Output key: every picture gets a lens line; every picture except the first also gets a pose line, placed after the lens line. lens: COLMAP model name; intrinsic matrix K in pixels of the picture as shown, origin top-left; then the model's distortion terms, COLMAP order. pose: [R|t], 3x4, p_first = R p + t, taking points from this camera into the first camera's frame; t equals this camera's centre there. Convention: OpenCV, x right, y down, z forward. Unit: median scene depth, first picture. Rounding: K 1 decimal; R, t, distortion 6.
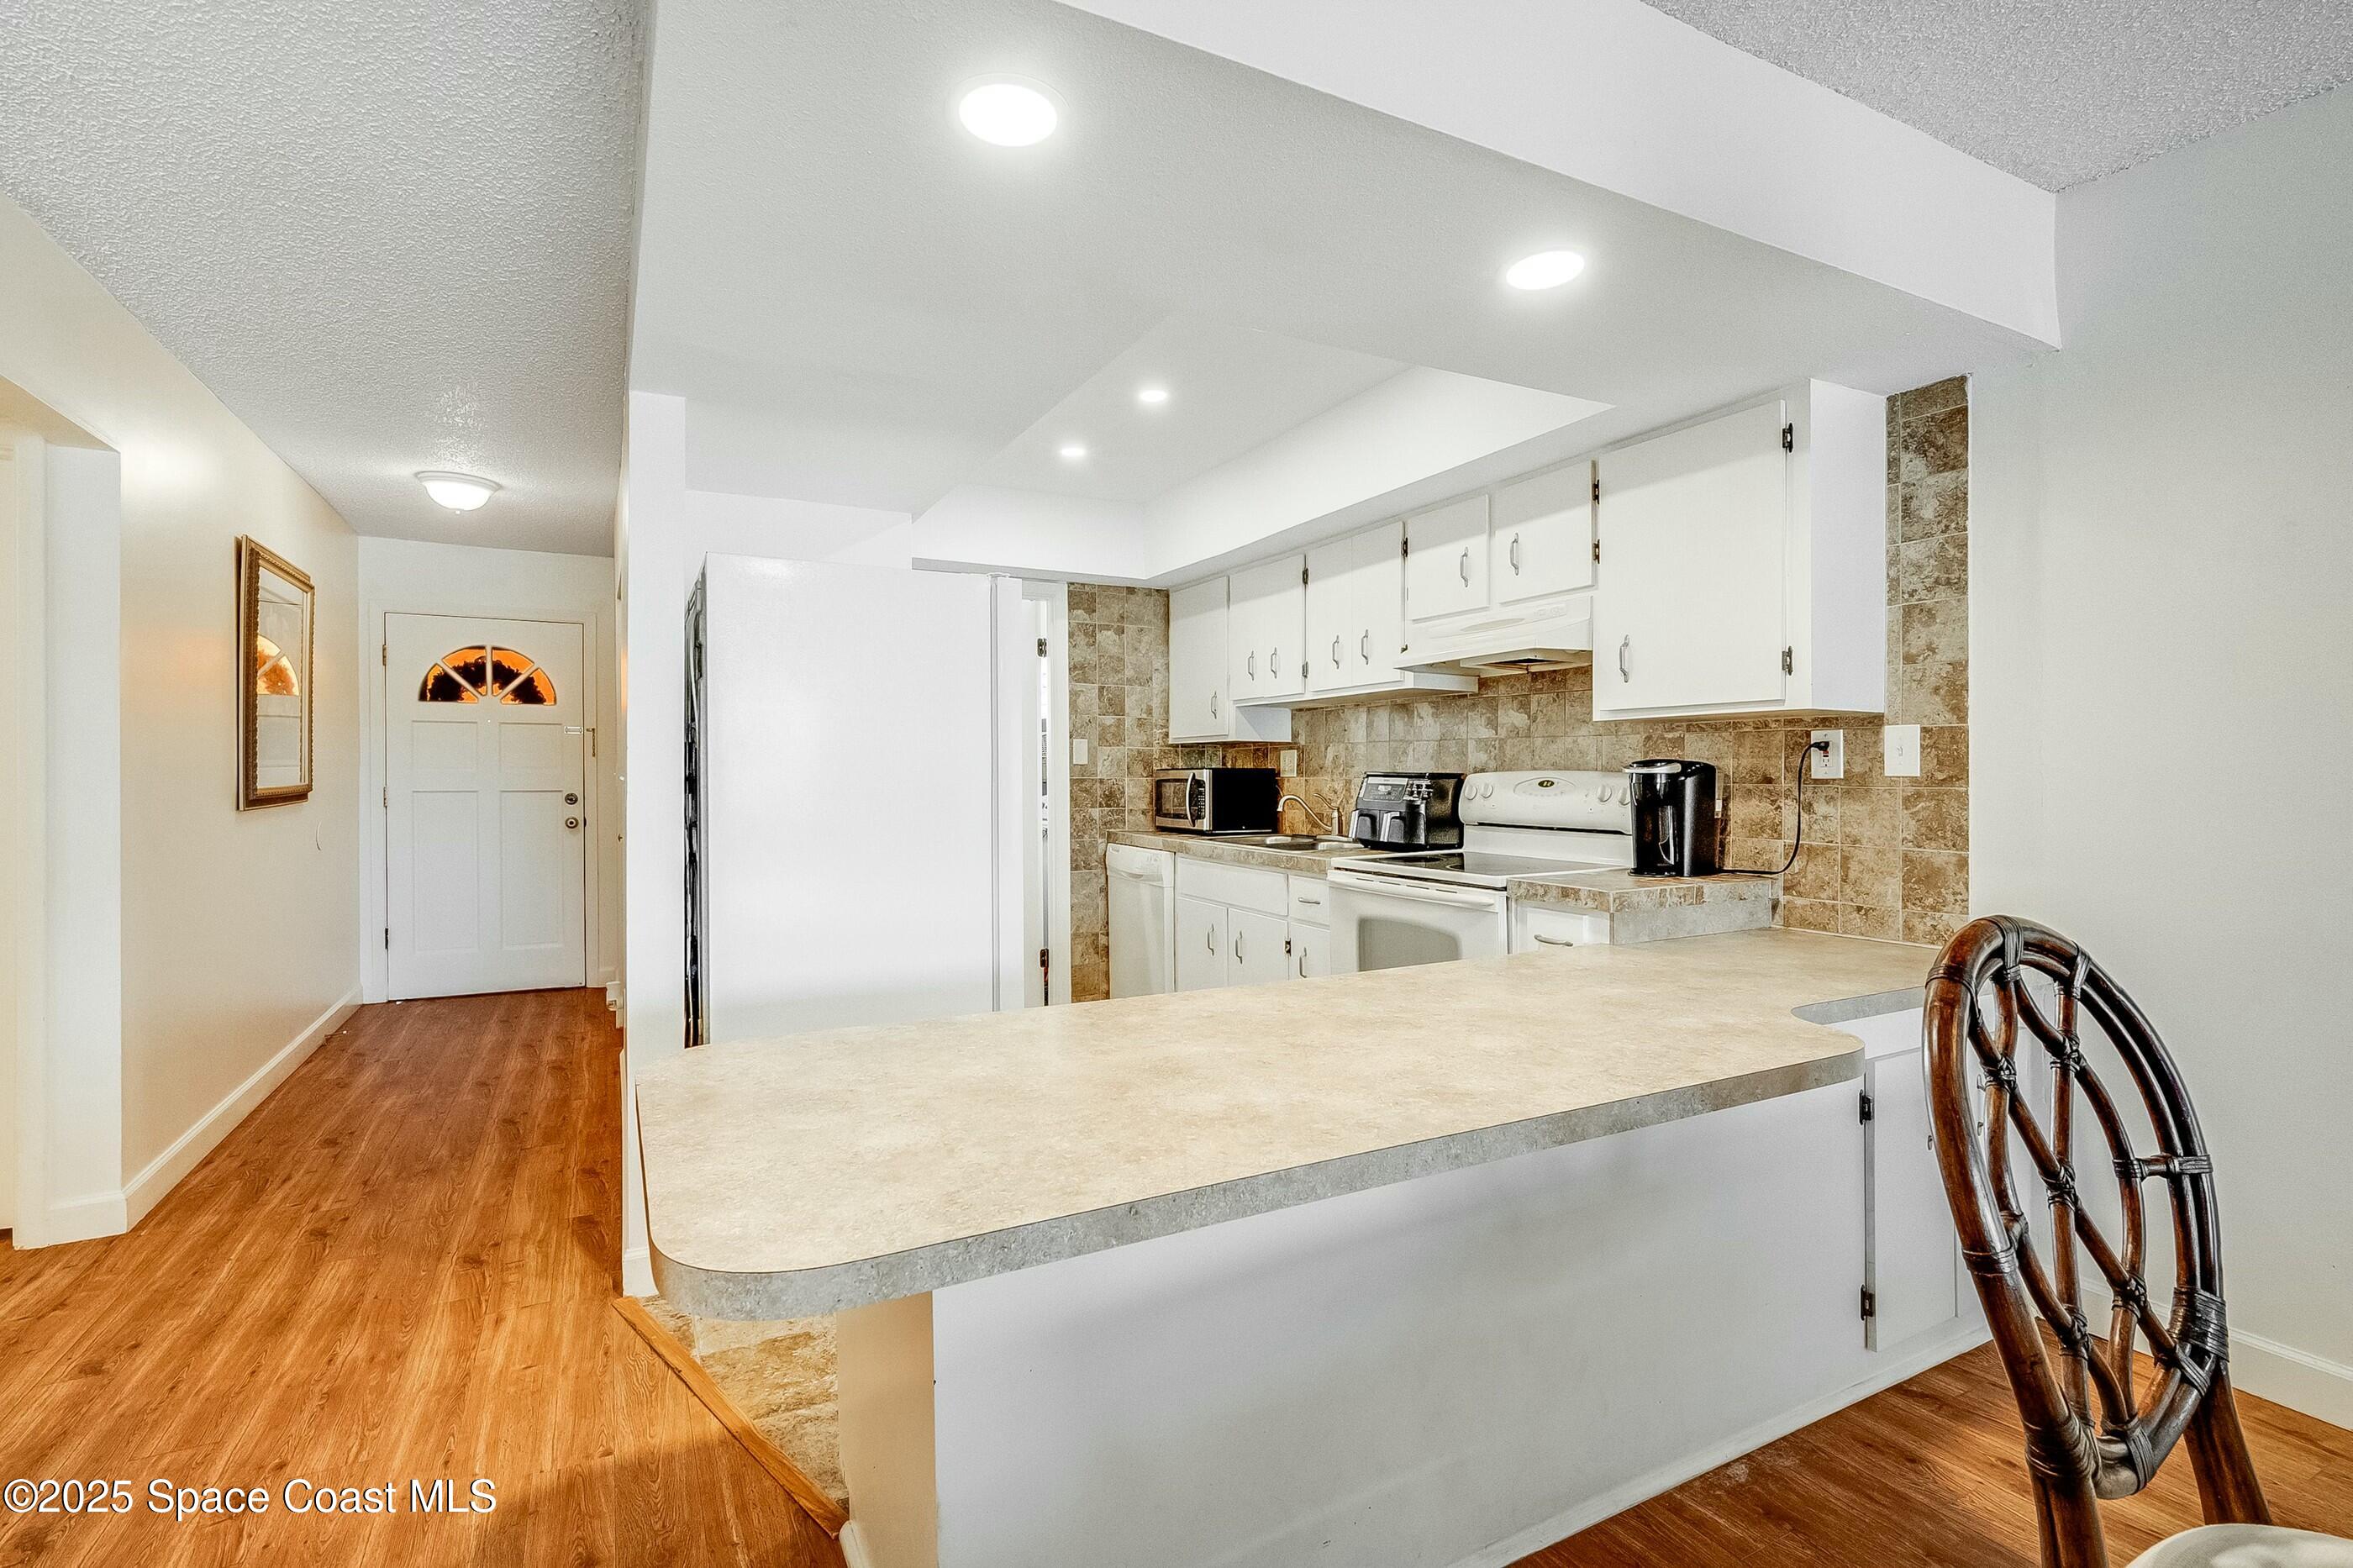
lens RADIAL K [[1096.6, 0, 1176.8], [0, 1096.6, 765.6], [0, 0, 1]] dist [-0.003291, -0.000435]
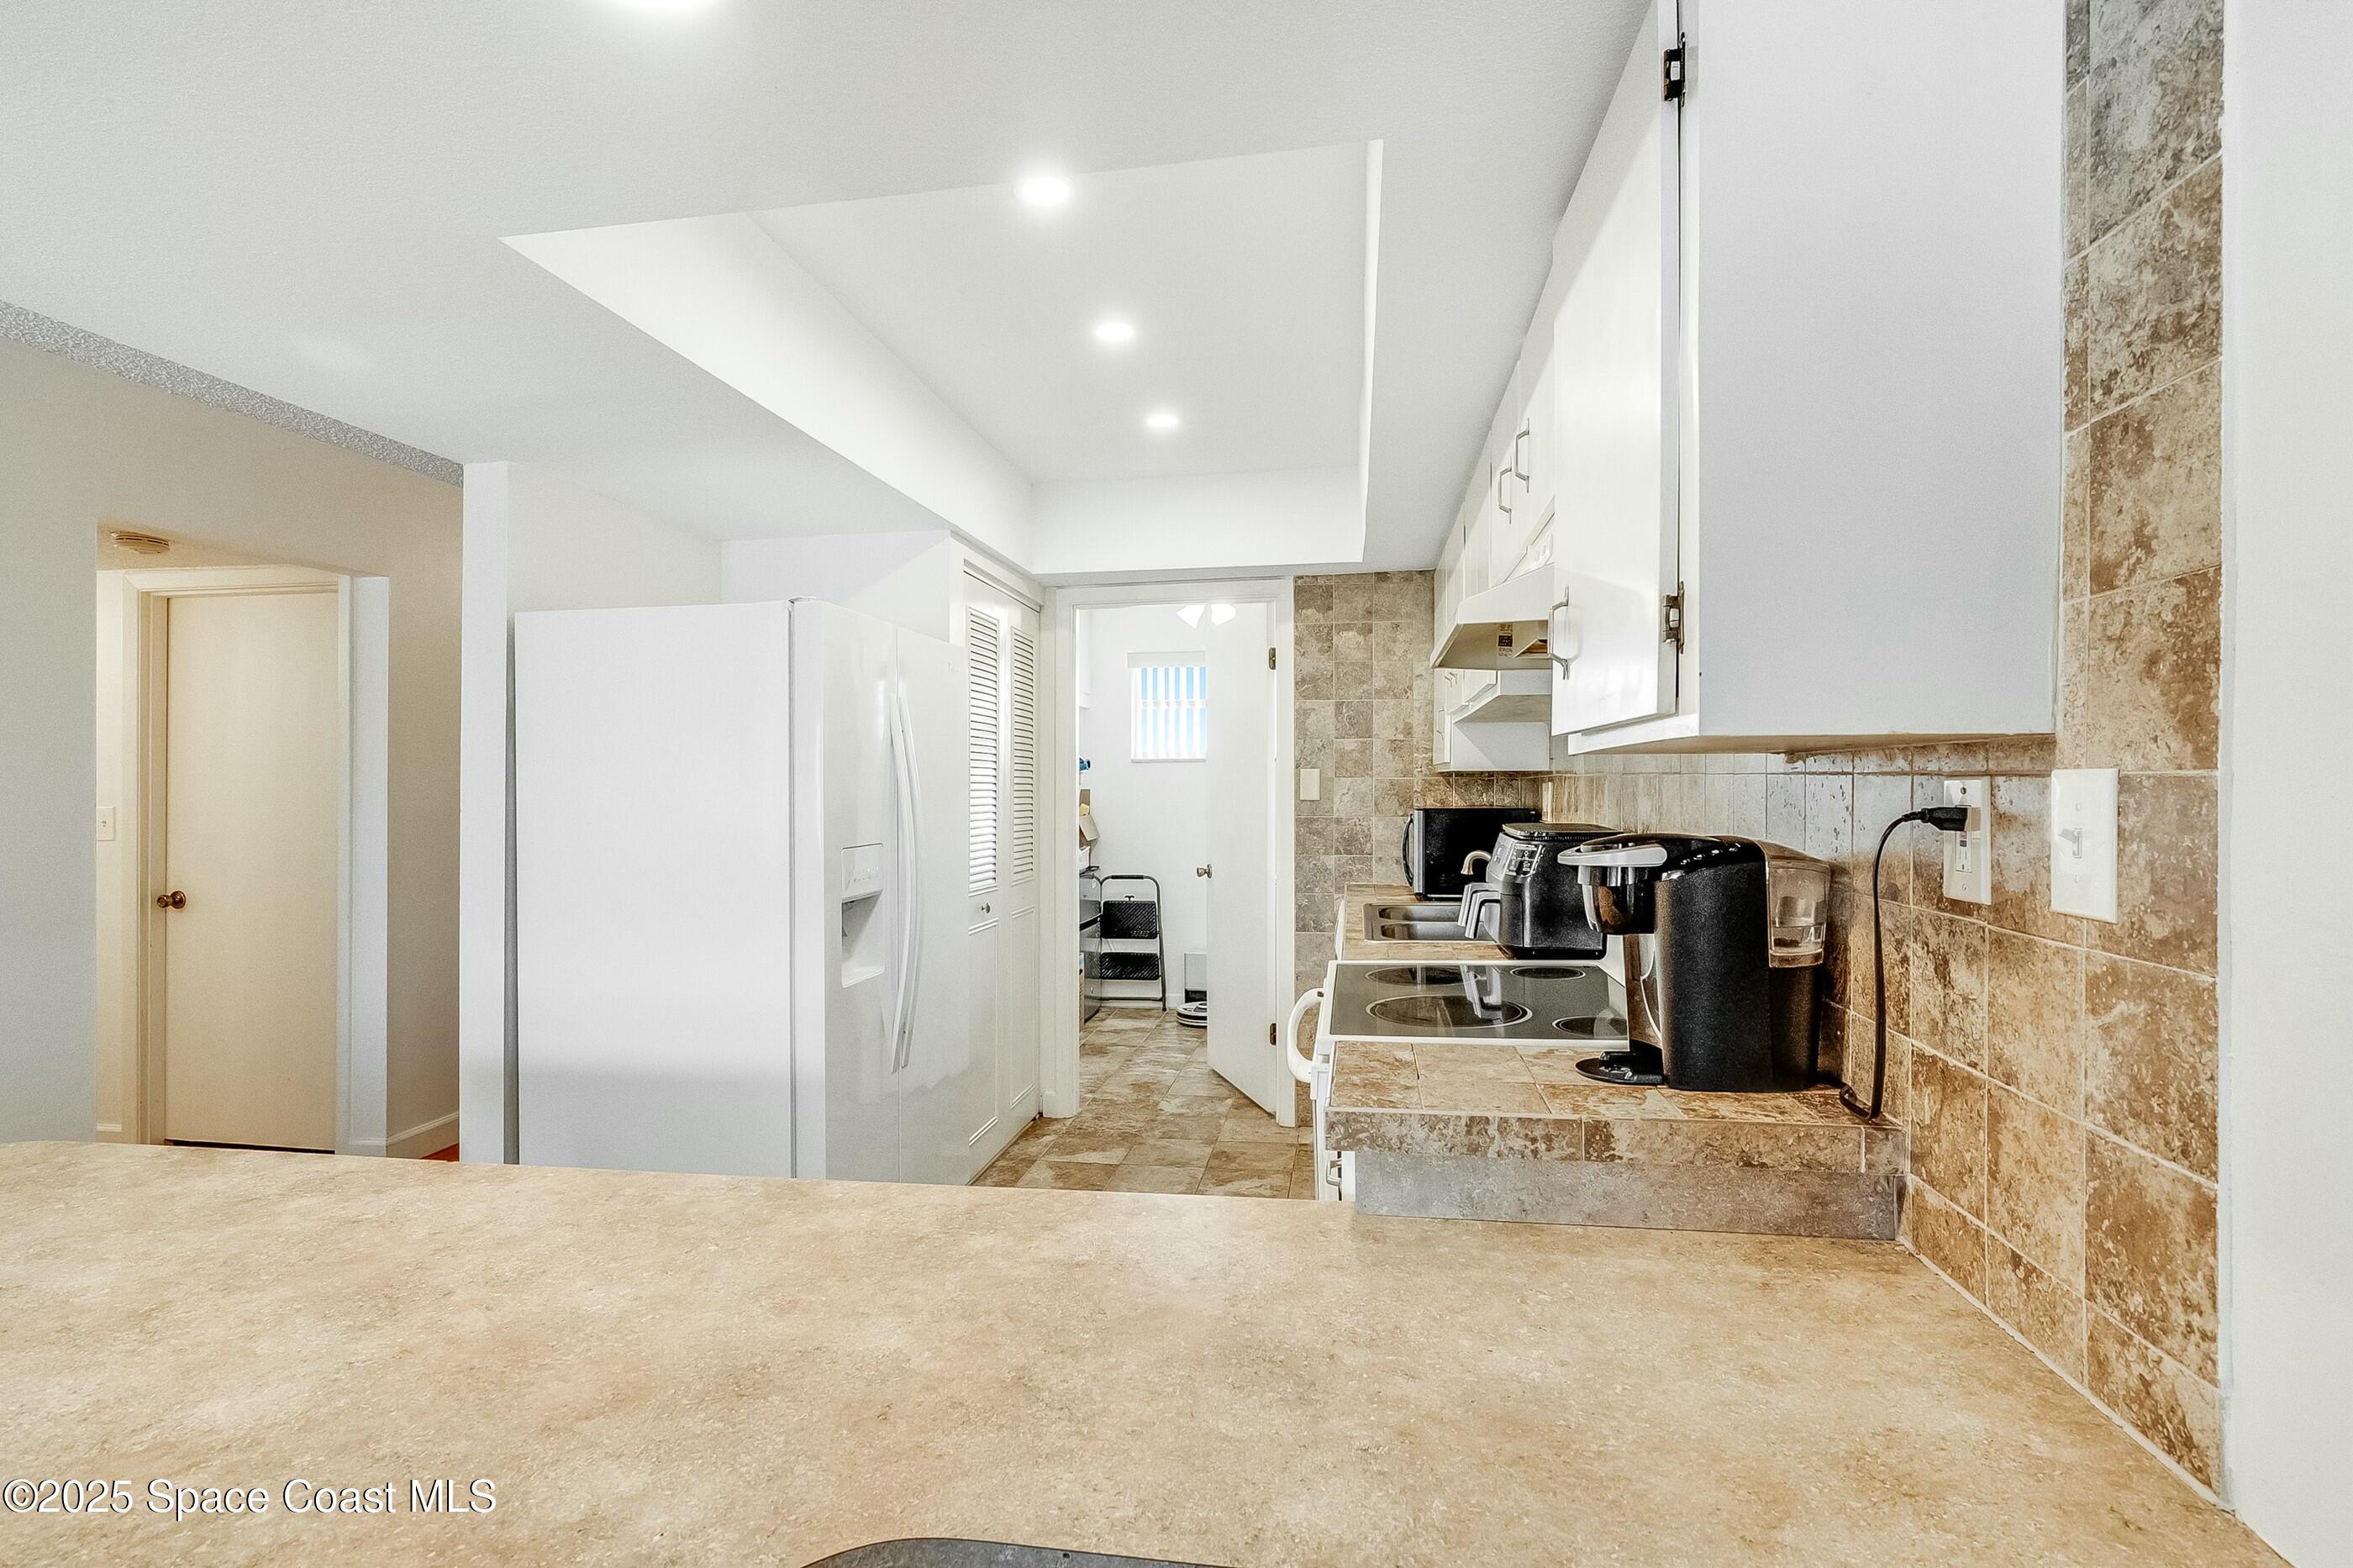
lens RADIAL K [[1129.7, 0, 1177.6], [0, 1129.7, 778.4], [0, 0, 1]] dist [0.001644, -0.003284]
pose [[0.796922, -0.003950, -0.604070, 0.450230], [0.005920, 0.999982, 0.001272, -0.025109], [0.604054, -0.004590, 0.796931, 0.375139]]
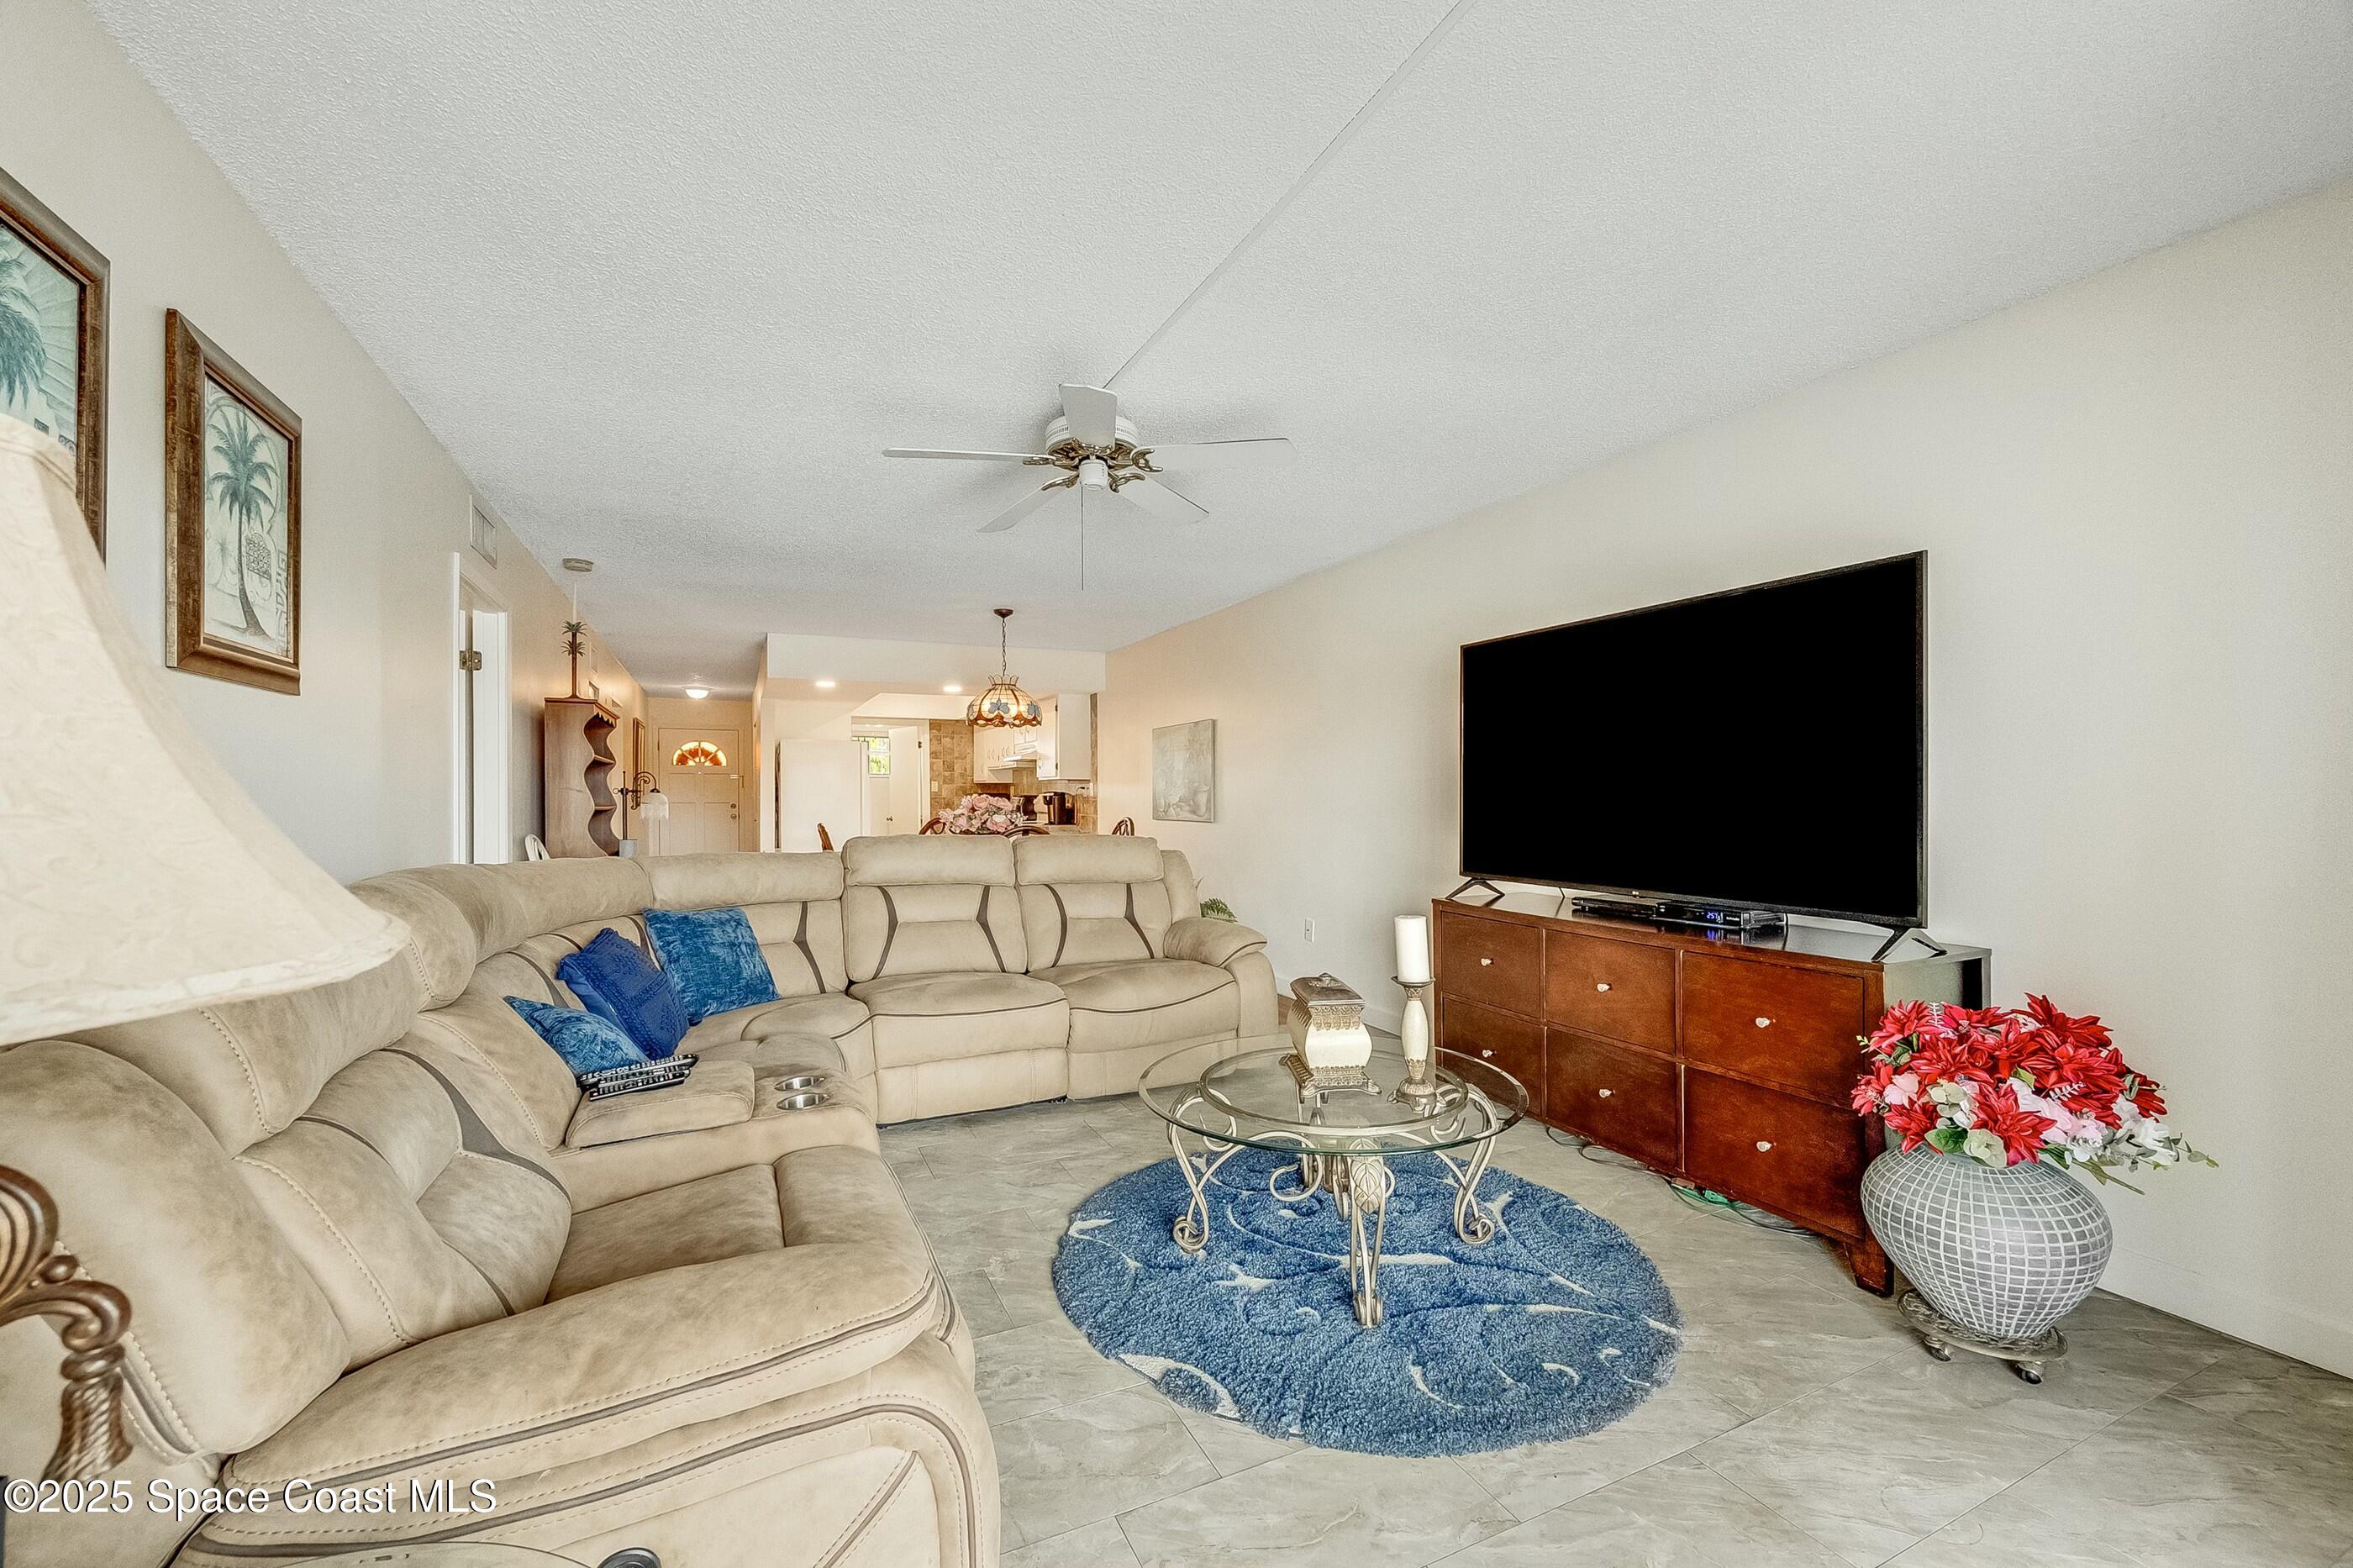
lens RADIAL K [[922.3, 0, 1191.7], [0, 922.3, 785.2], [0, 0, 1]] dist [0.000134, -0.000484]
pose [[0.999805, 0.000748, -0.019708, 0.740089], [-0.000774, 0.999999, -0.001288, -0.017126], [0.019707, 0.001303, 0.999805, -1.513724]]
